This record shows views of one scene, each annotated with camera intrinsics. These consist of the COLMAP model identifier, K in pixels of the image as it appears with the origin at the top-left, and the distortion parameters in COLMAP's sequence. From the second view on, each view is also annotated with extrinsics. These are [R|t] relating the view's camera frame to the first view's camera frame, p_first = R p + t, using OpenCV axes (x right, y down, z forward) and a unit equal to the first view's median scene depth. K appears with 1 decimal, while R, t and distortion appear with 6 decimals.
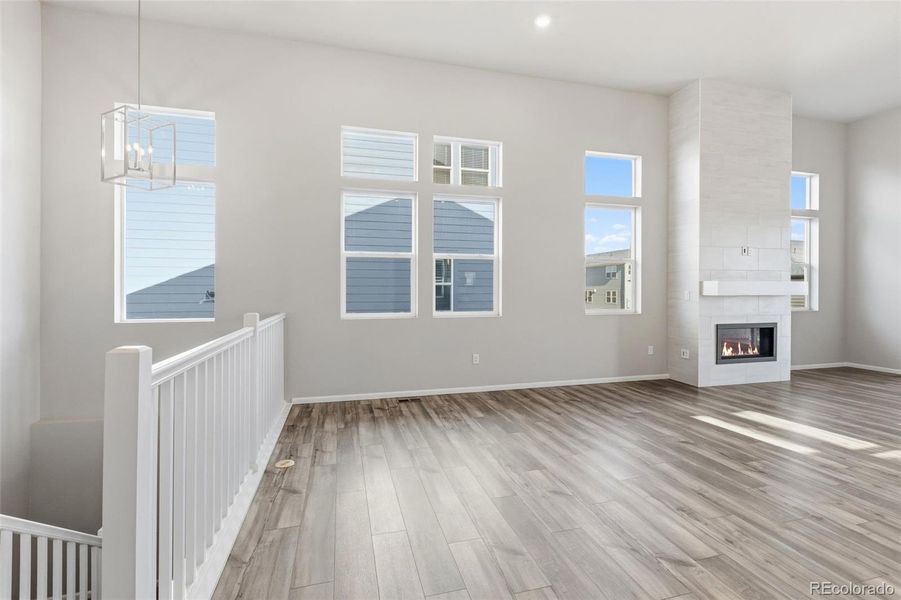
lens RADIAL K [[403.5, 0, 452.2], [0, 403.5, 290.7], [0, 0, 1]] dist [0.000133, -0.000223]
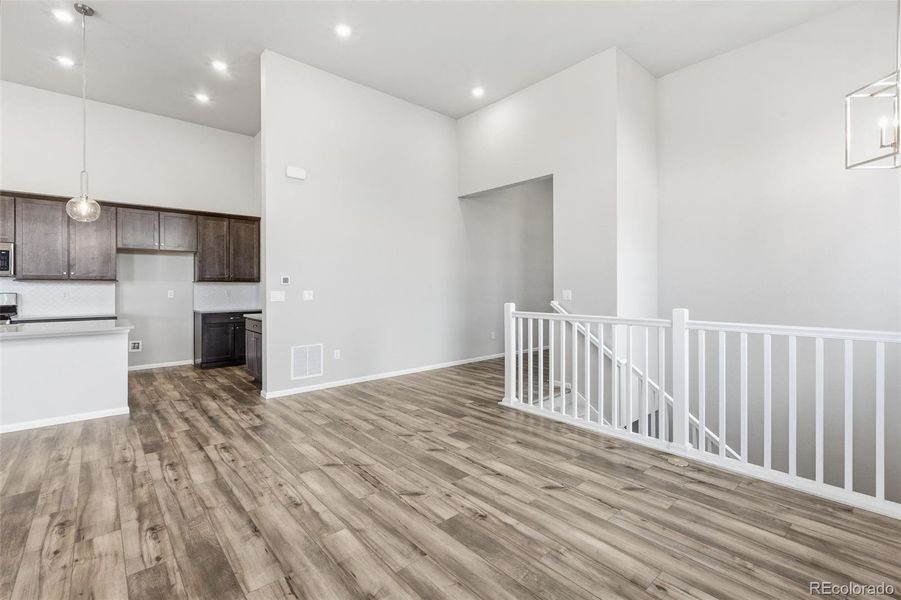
lens RADIAL K [[403.5, 0, 452.2], [0, 403.5, 290.7], [0, 0, 1]] dist [0.000133, -0.000223]
pose [[-0.896541, 0.004412, -0.442939, 0.435397], [0.000478, 0.999959, 0.008993, -0.003072], [0.442961, 0.007851, -0.896506, 1.357976]]
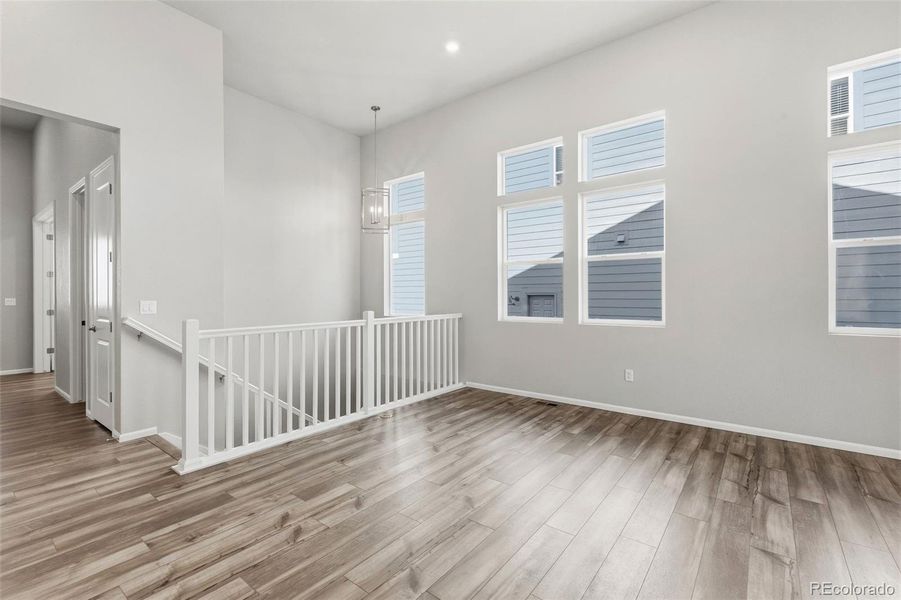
lens RADIAL K [[399.2, 0, 450.5], [0, 399.2, 300.0], [0, 0, 1]] dist [-0.005359, -0.000587]
pose [[0.601626, 0.005585, -0.798759, 0.716922], [0.002928, 0.999953, 0.009197, 0.000042], [0.798773, -0.007872, 0.601581, 0.268154]]
